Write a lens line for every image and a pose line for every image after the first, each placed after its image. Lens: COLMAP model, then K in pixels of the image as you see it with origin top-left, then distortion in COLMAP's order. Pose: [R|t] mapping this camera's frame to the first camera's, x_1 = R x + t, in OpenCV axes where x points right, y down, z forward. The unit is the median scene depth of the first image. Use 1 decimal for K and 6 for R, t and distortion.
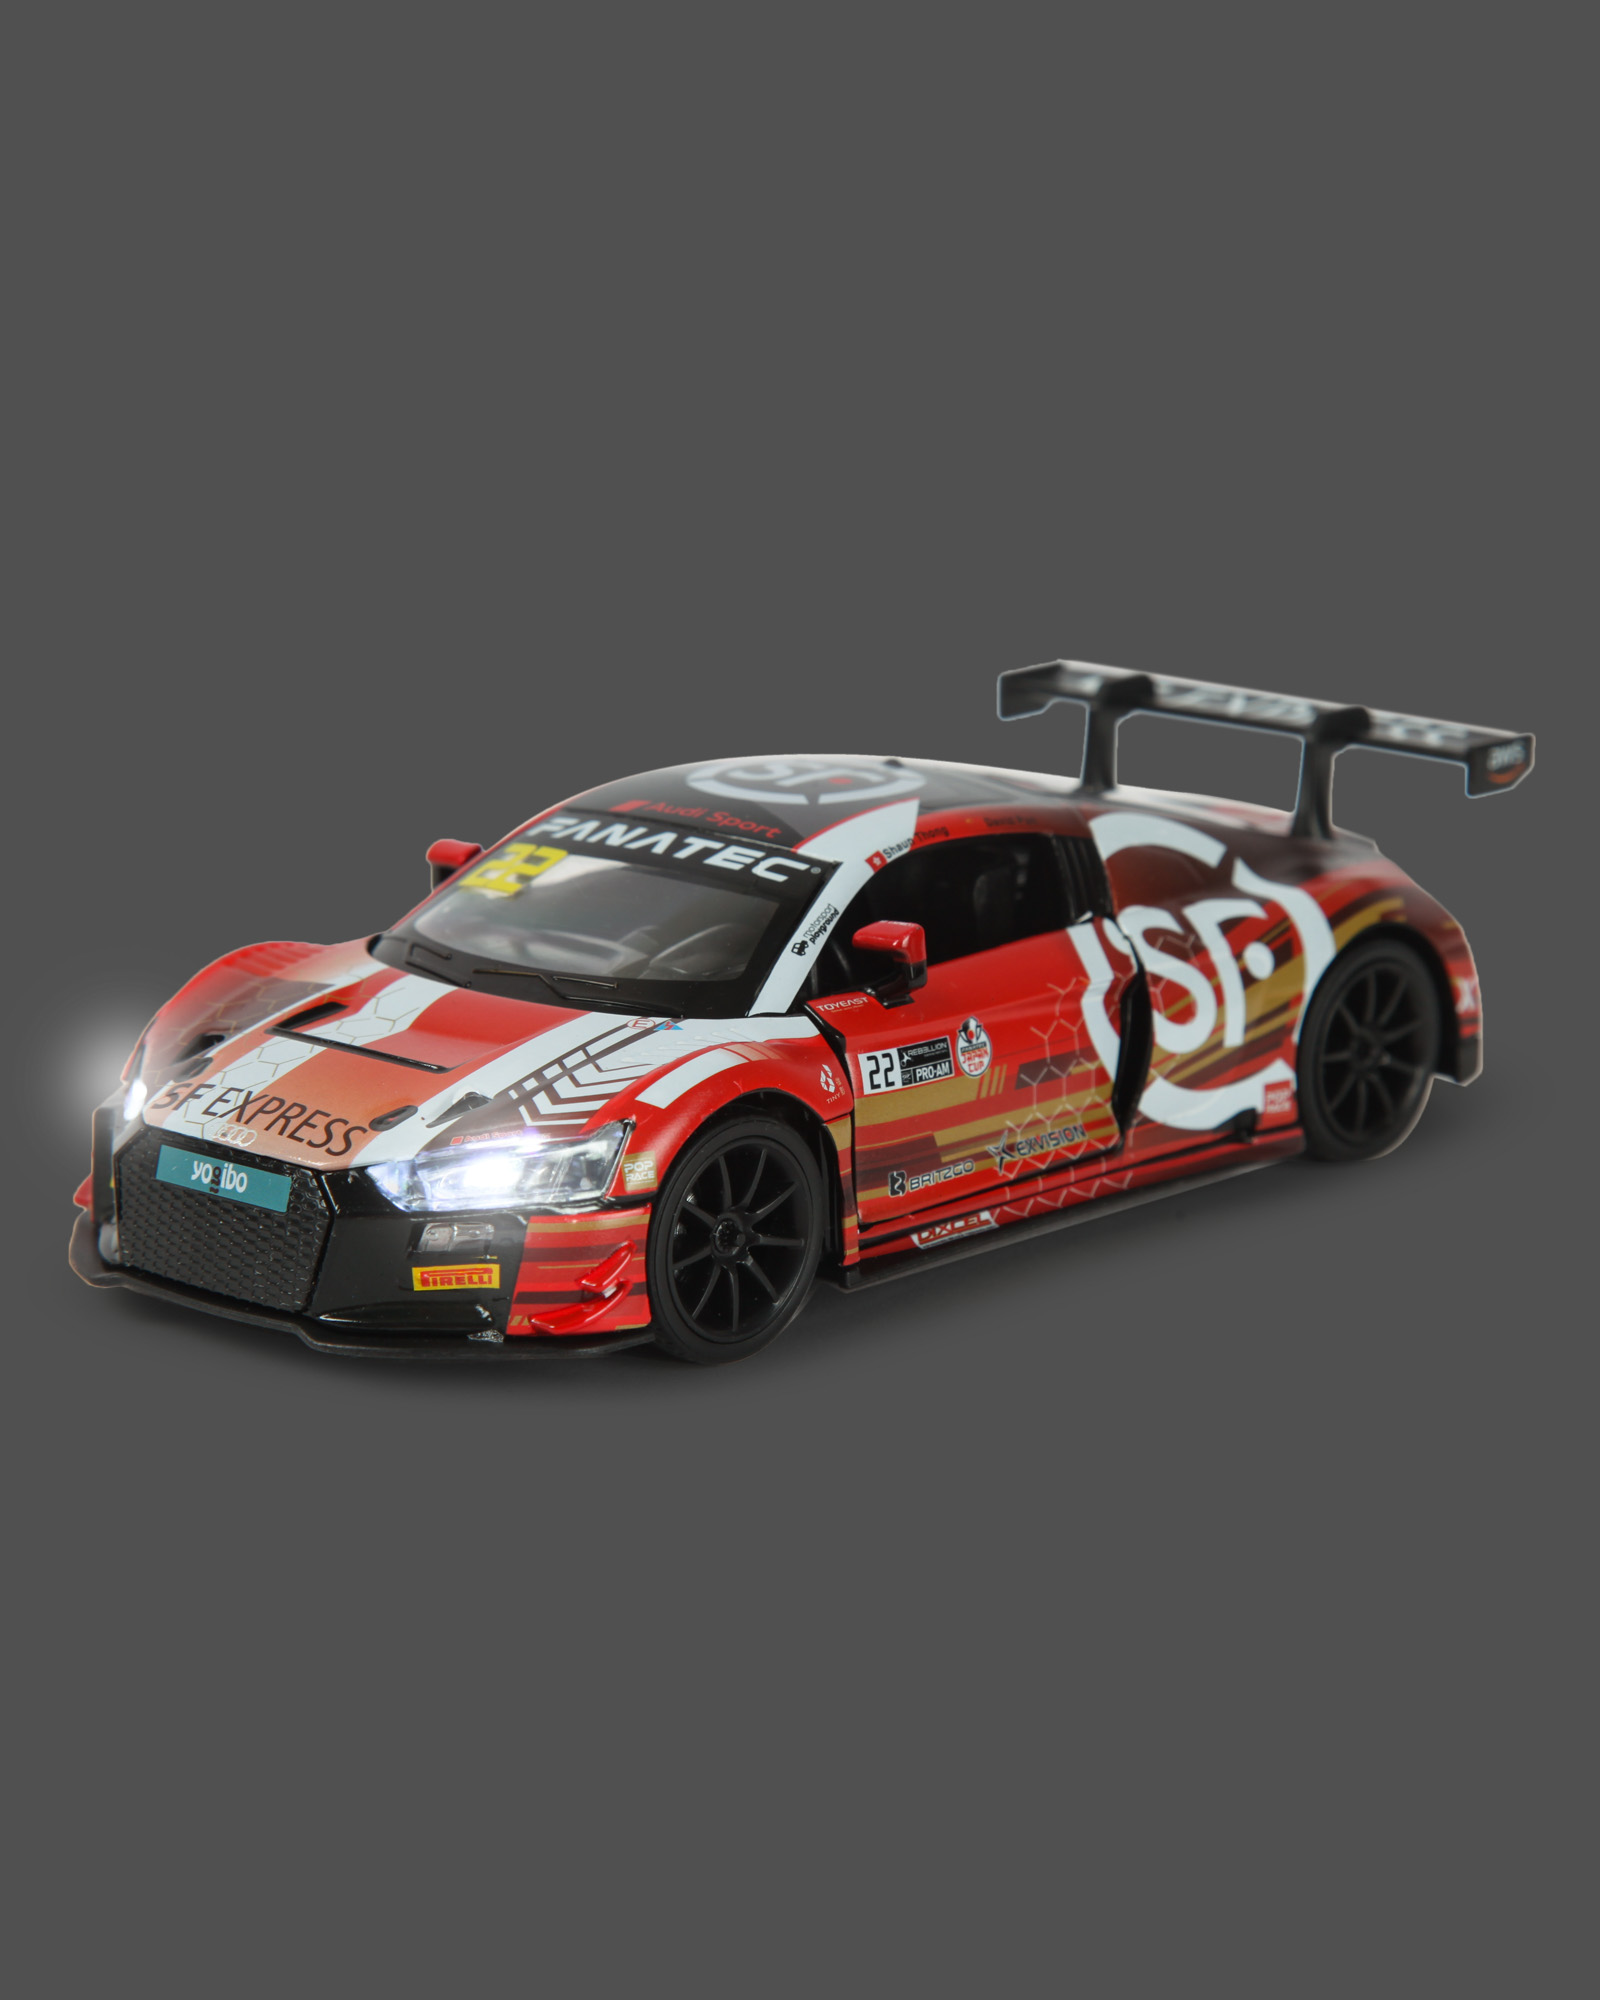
lens RADIAL K [[6206.8, 0, 800.0], [0, 6206.8, 1000.0], [0, 0, 1]] dist [0.403441, 0.348094]
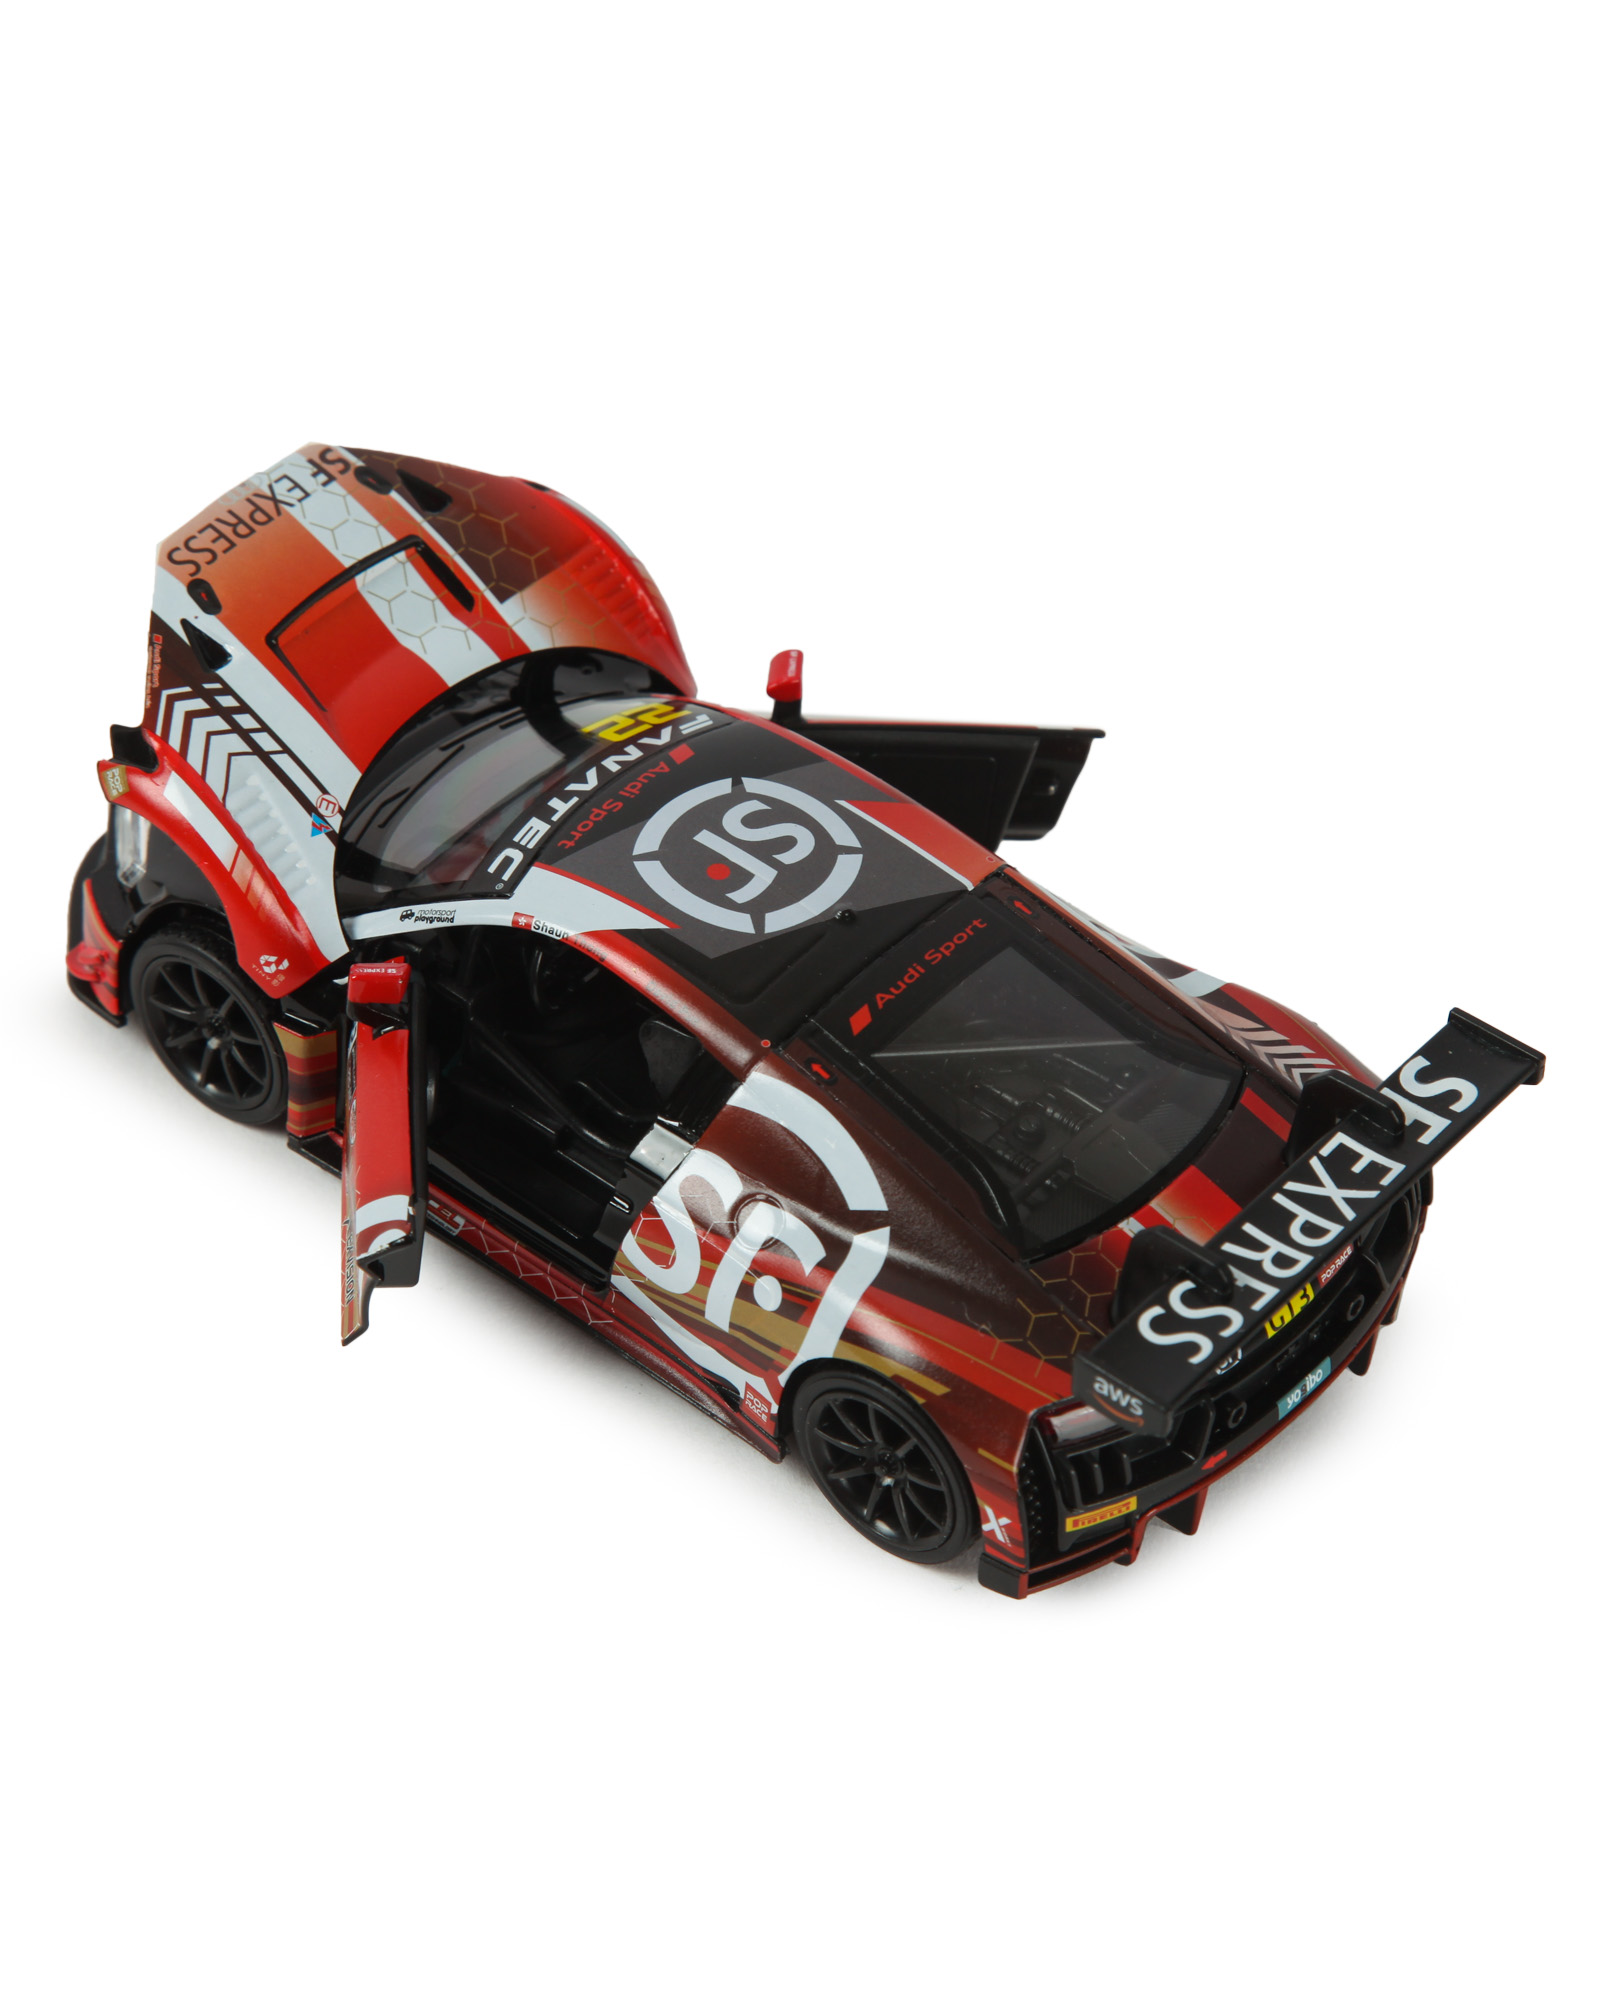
lens RADIAL K [[6206.8, 0, 800.0], [0, 6206.8, 1000.0], [0, 0, 1]] dist [0.403441, 0.348094]
pose [[0.059620, 0.690222, -0.721137, 0.800154], [-0.287516, 0.703681, 0.649744, -0.725014], [0.955919, 0.168601, 0.240403, 0.787041]]
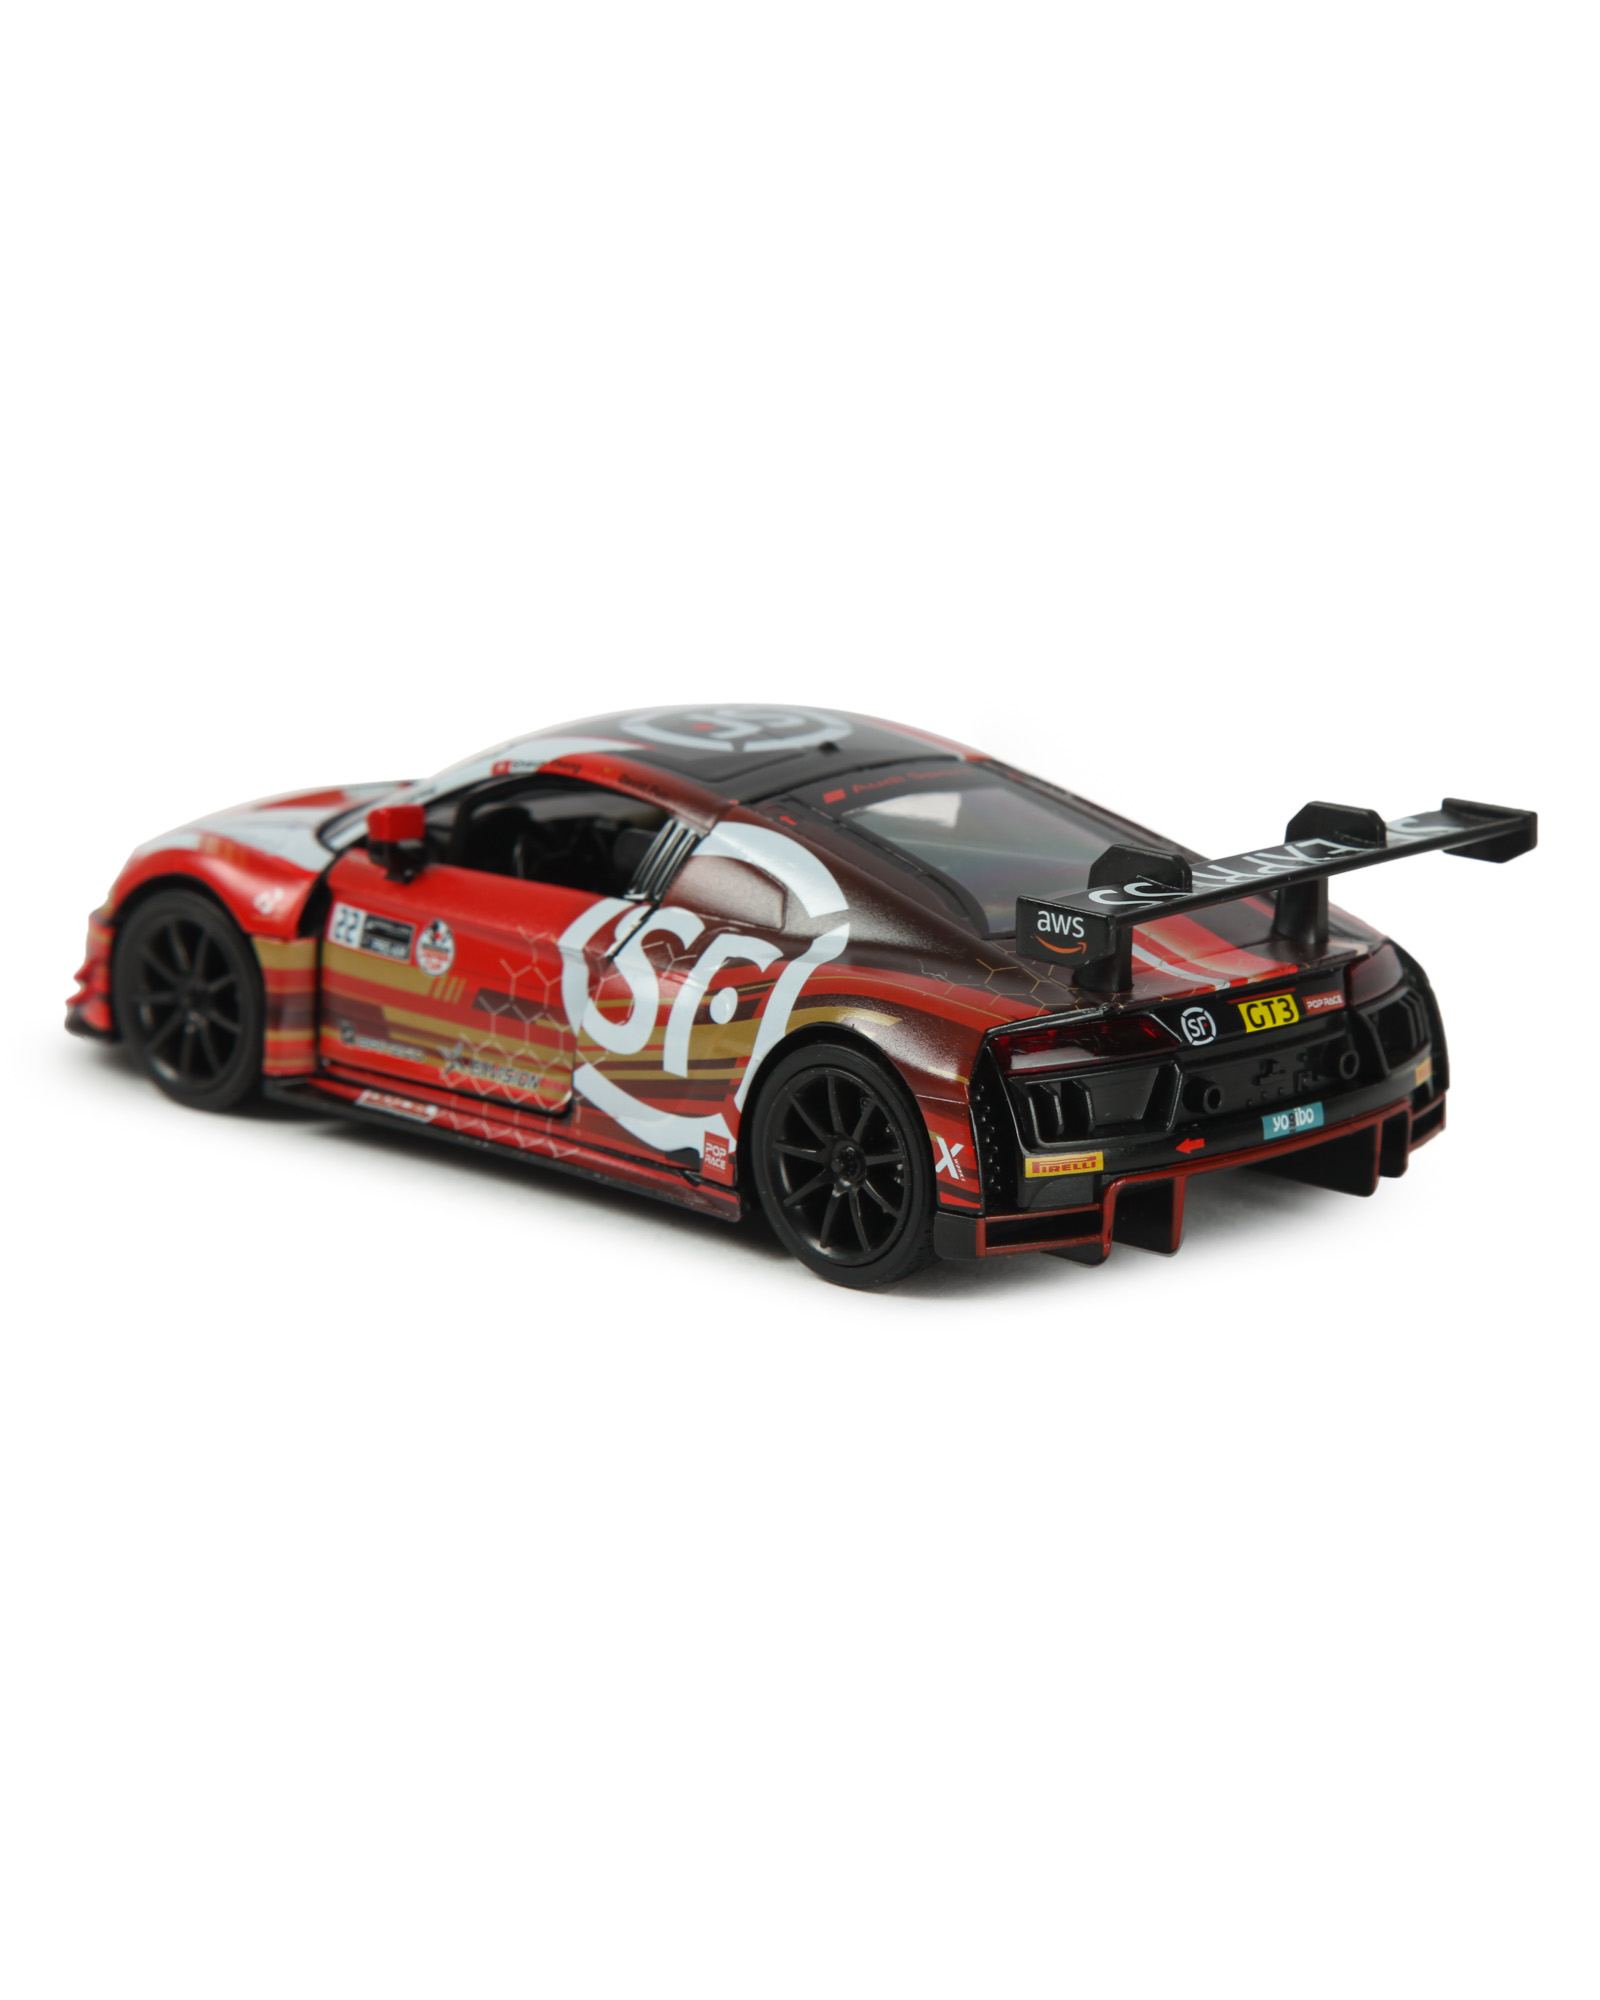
lens RADIAL K [[6206.8, 0, 800.0], [0, 6206.8, 1000.0], [0, 0, 1]] dist [0.403441, 0.348094]
pose [[-0.024337, 0.222606, -0.974605, 1.050977], [-0.249322, 0.942737, 0.221553, -0.231946], [0.968115, 0.248382, 0.032557, 1.021643]]
